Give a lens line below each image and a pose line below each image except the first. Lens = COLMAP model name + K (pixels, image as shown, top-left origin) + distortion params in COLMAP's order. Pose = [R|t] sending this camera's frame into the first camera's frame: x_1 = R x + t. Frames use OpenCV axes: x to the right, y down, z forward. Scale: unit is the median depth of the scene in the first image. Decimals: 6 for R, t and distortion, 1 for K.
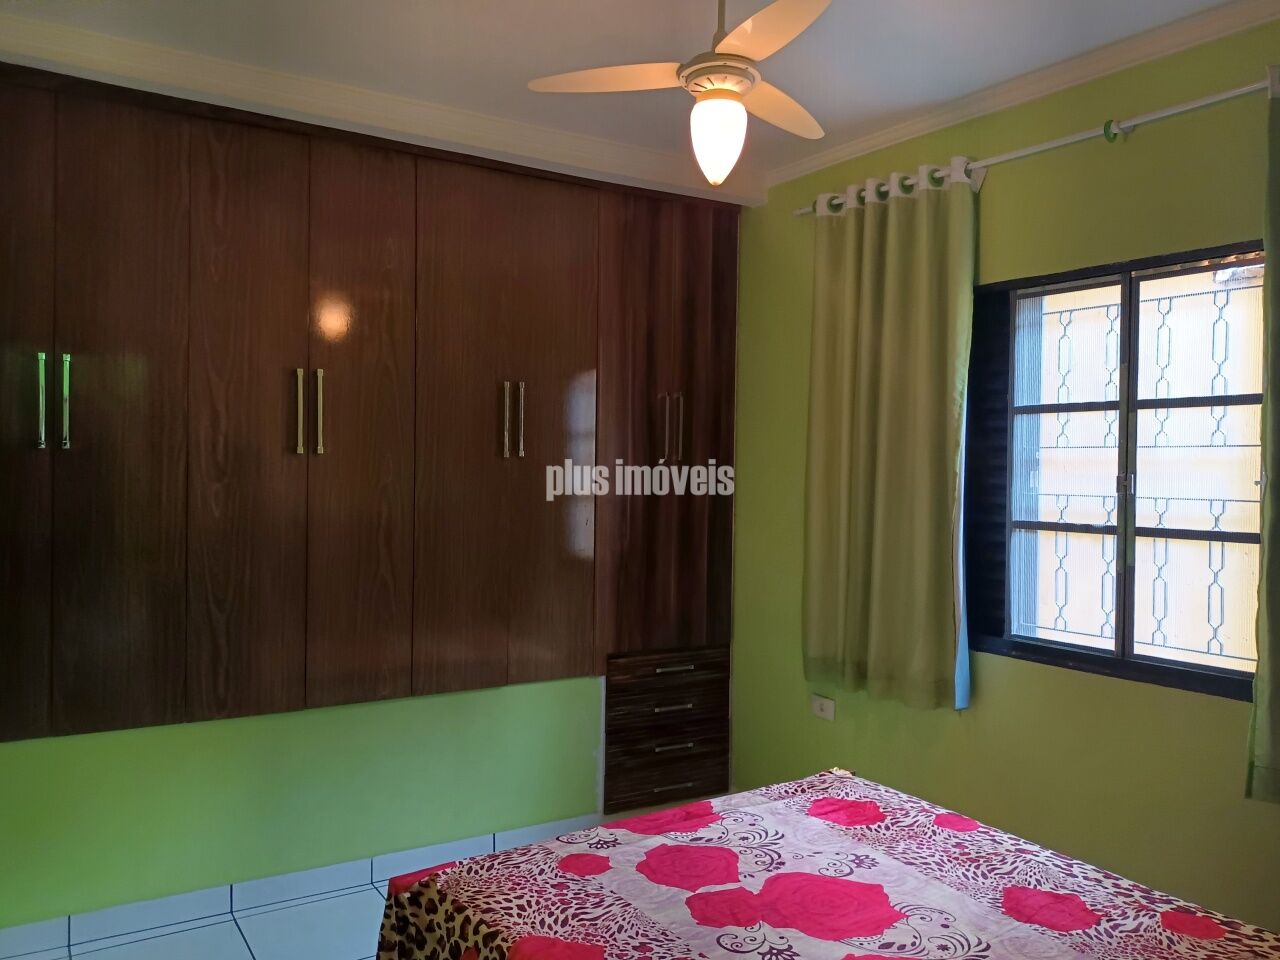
lens RADIAL K [[971.0, 0, 637.1], [0, 971.0, 483.7], [0, 0, 1]] dist [0.028938, -0.023415]
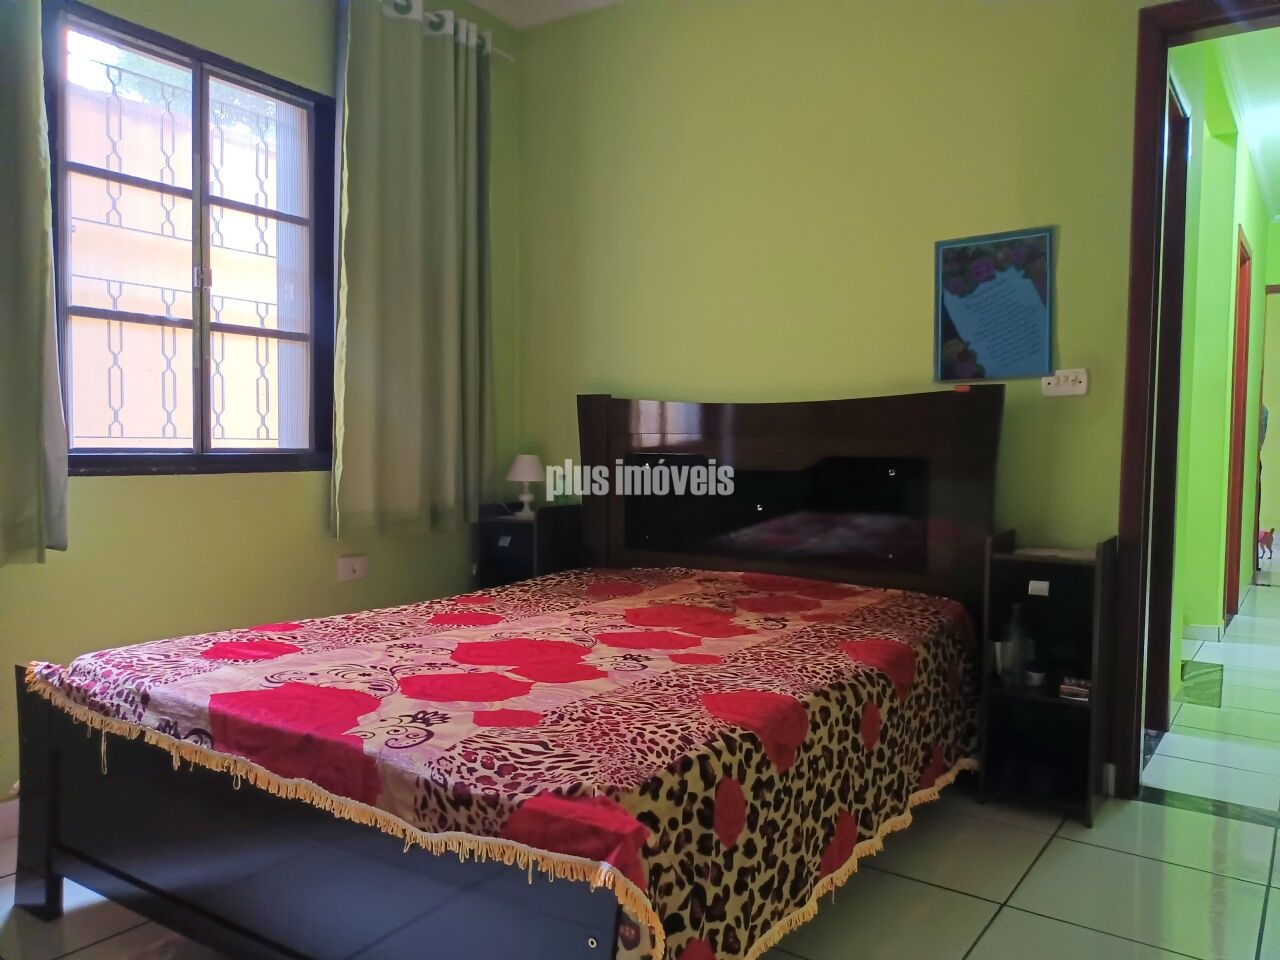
lens RADIAL K [[971.0, 0, 639.0], [0, 971.0, 477.7], [0, 0, 1]] dist [0.028938, -0.023415]
pose [[-0.389792, -0.039069, 0.920074, -0.595285], [0.001674, 0.999068, 0.043133, 0.161480], [-0.920901, 0.018353, -0.389363, 0.985483]]
